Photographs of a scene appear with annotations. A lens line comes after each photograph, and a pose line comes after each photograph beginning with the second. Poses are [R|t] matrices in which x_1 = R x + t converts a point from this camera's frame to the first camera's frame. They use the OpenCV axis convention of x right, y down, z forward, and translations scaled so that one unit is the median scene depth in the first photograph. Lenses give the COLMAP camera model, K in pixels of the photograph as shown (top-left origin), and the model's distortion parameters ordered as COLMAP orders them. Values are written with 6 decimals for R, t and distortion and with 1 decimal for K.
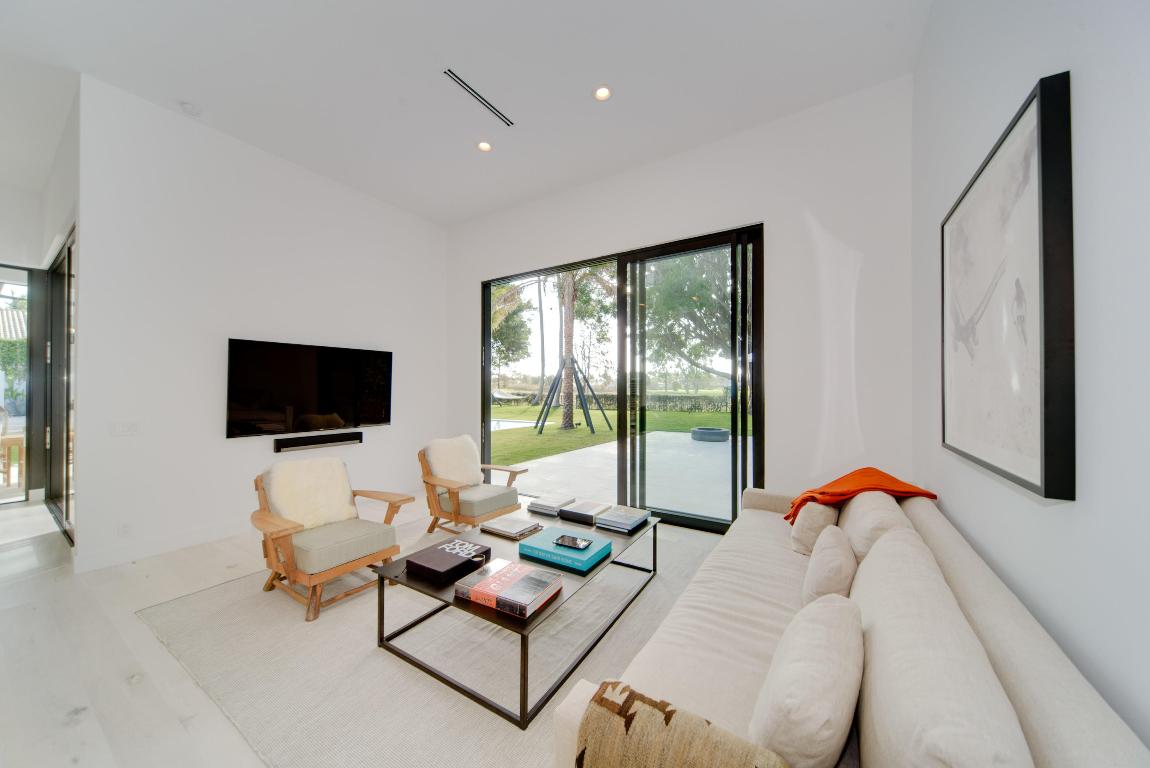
lens RADIAL K [[389.7, 0, 574.7], [0, 389.7, 385.6], [0, 0, 1]] dist [0.000505, -0.000028]
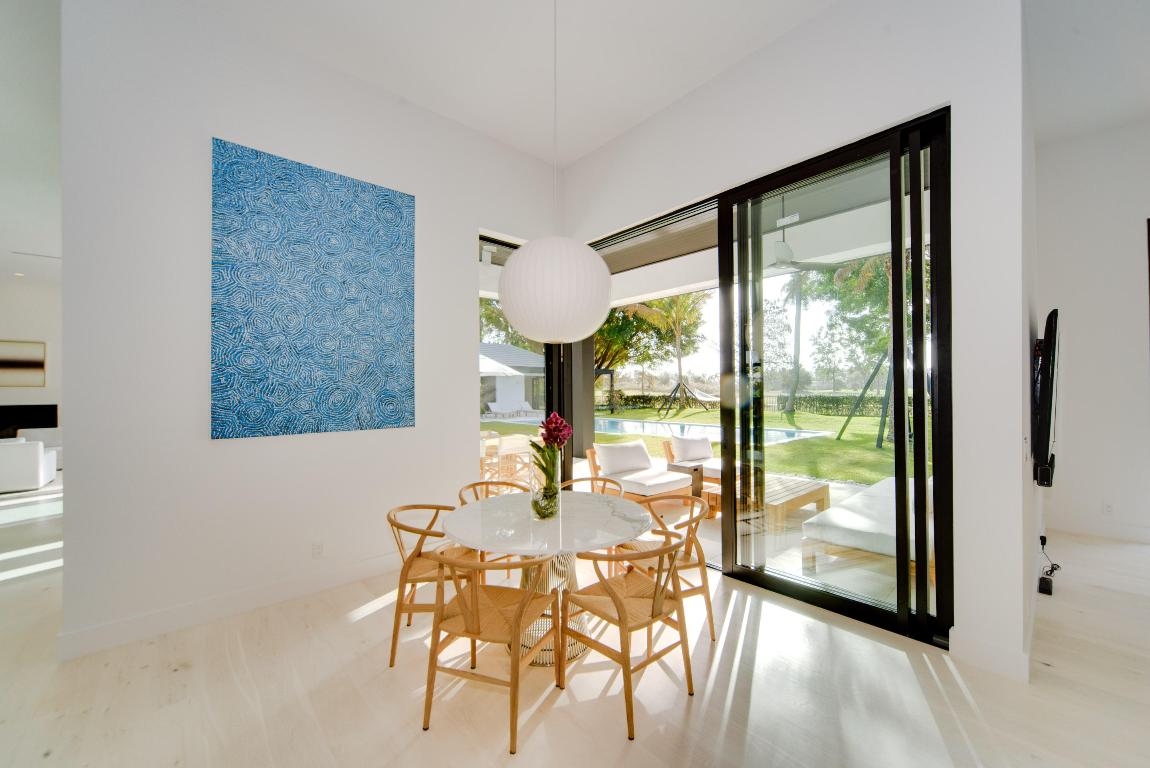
lens RADIAL K [[438.5, 0, 579.5], [0, 438.5, 384.3], [0, 0, 1]] dist [-0.005885, -0.000104]
pose [[0.963537, -0.010848, -0.267356, -1.403193], [0.009516, 0.999935, -0.006275, -0.001098], [0.267406, 0.003502, 0.963577, 0.091224]]
